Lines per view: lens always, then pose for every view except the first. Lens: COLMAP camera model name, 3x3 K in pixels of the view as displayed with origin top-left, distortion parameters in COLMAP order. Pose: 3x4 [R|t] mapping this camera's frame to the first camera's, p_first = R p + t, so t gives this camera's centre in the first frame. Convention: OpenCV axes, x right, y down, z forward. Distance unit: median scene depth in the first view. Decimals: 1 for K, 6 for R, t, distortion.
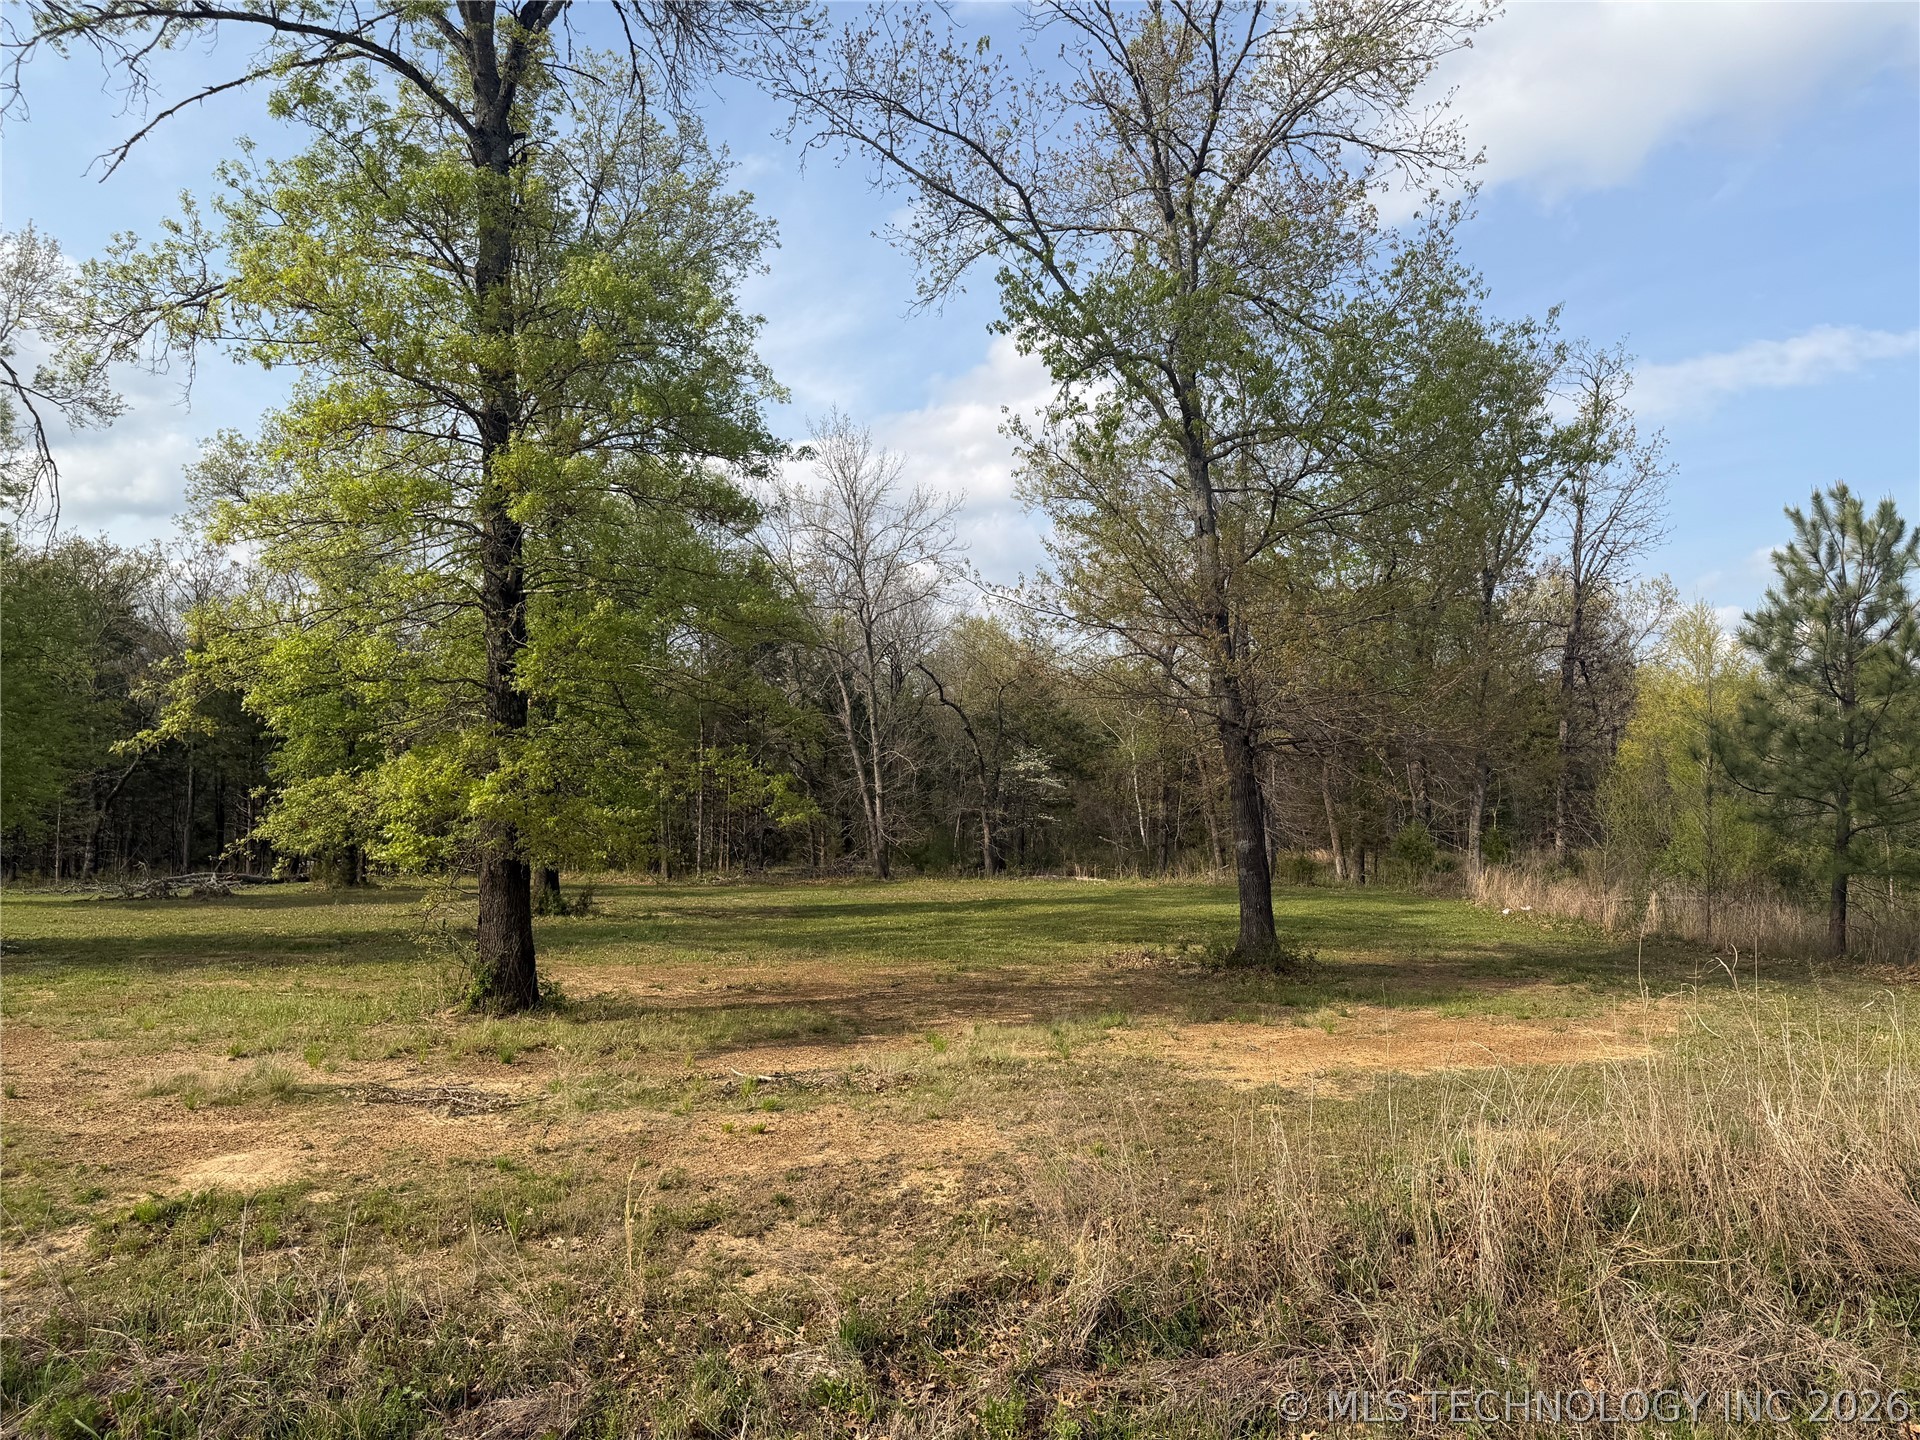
lens RADIAL K [[1335.5, 0, 960.0], [0, 1335.5, 720.0], [0, 0, 1]] dist [0.071268, -0.138923]
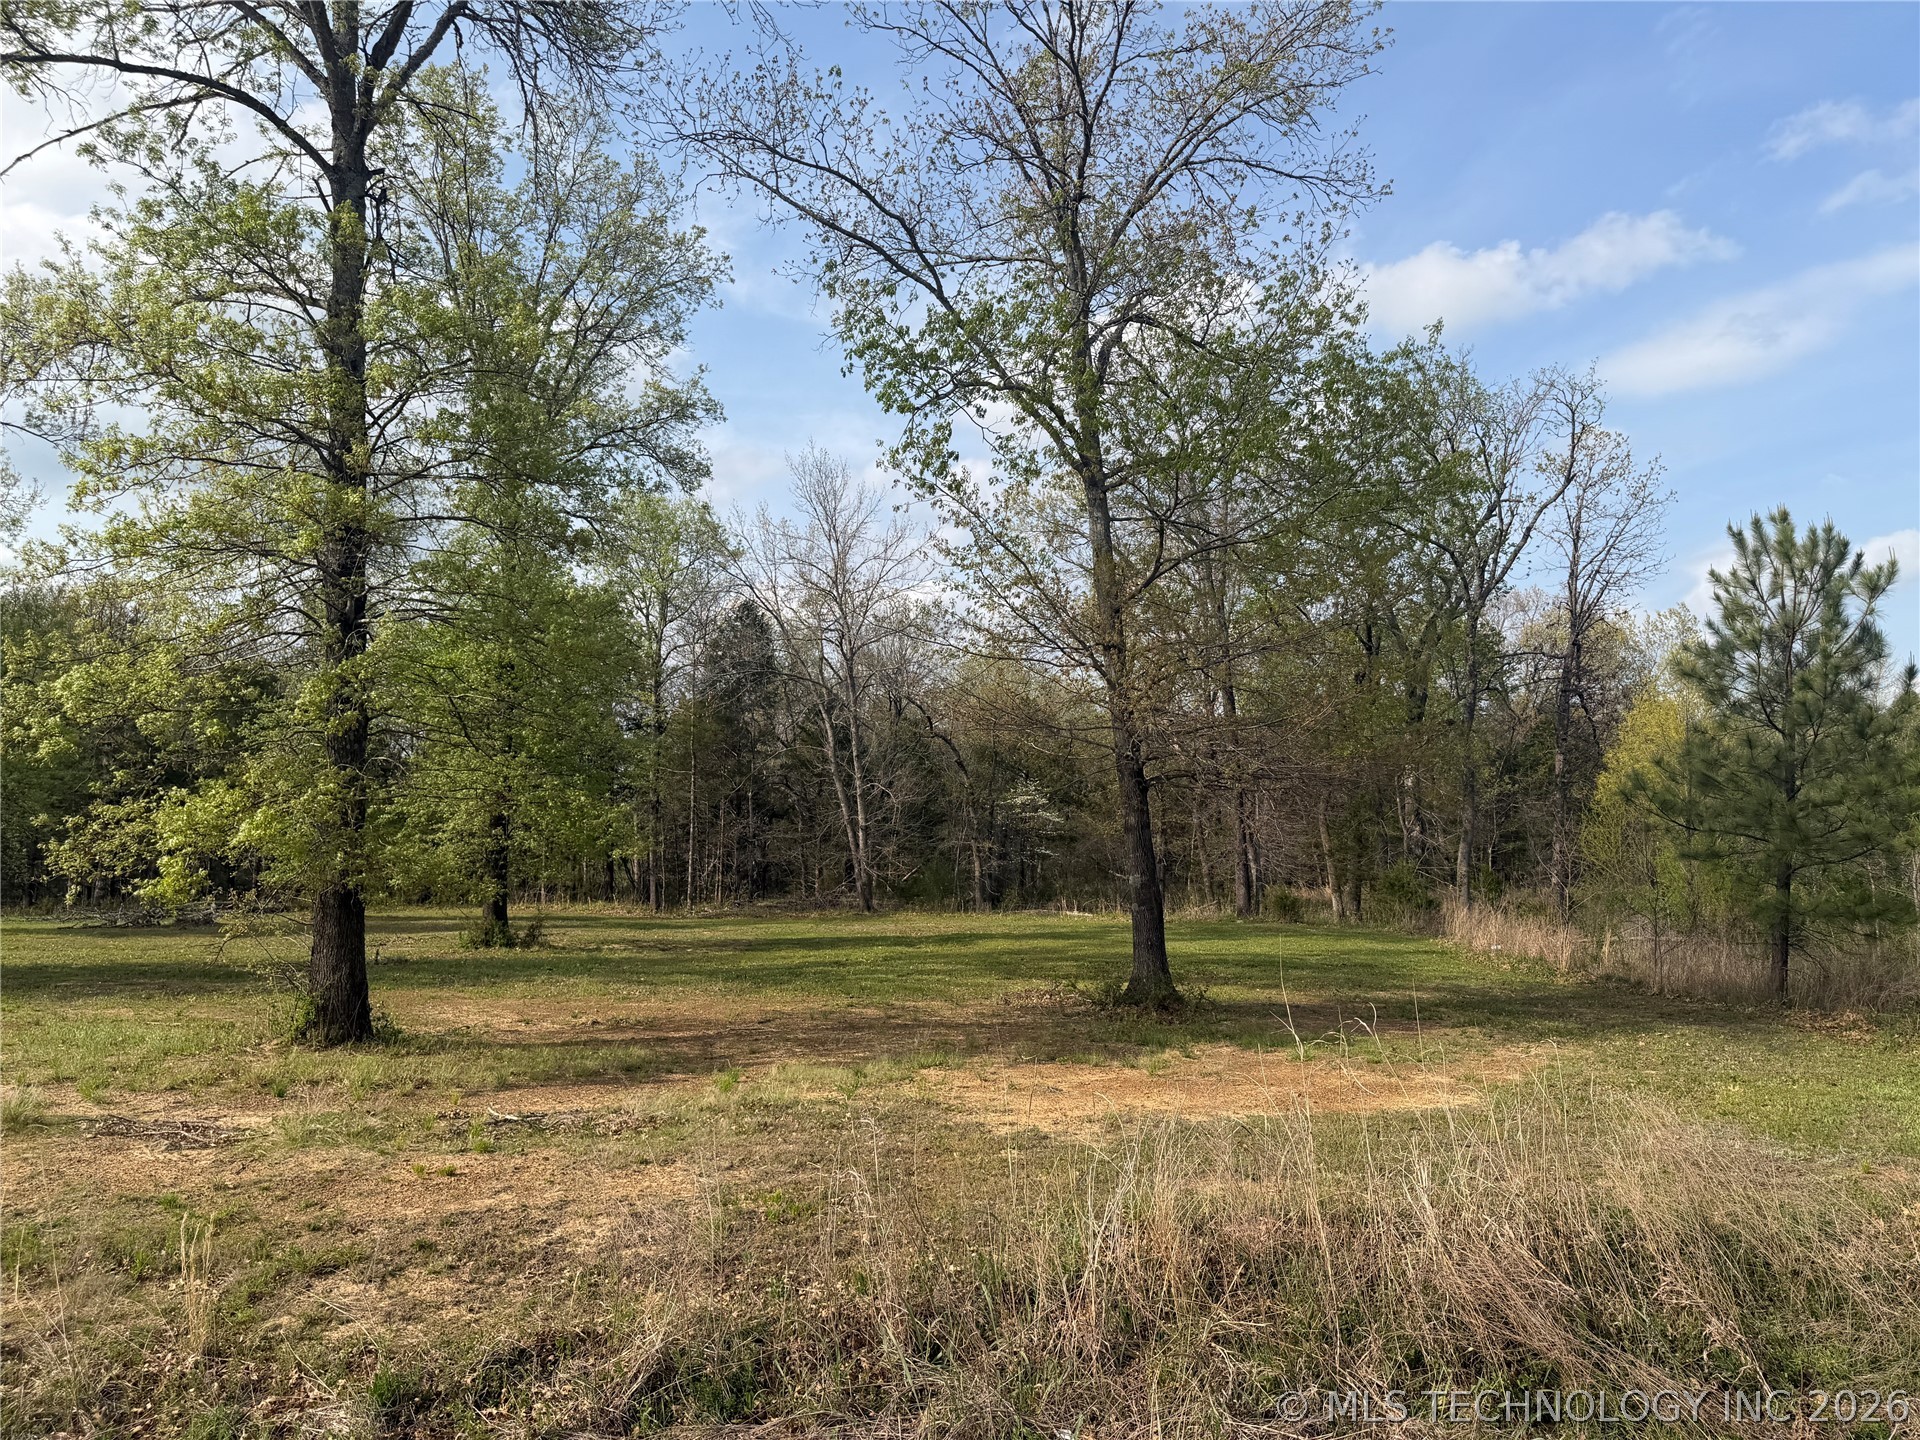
lens RADIAL K [[1337.2, 0, 960.0], [0, 1337.2, 720.0], [0, 0, 1]] dist [0.067927, -0.116398]
pose [[0.999115, 0.001204, -0.042042, 0.107479], [-0.002231, 0.999700, -0.024393, 0.000425], [0.042000, 0.024466, 0.998818, 0.013021]]
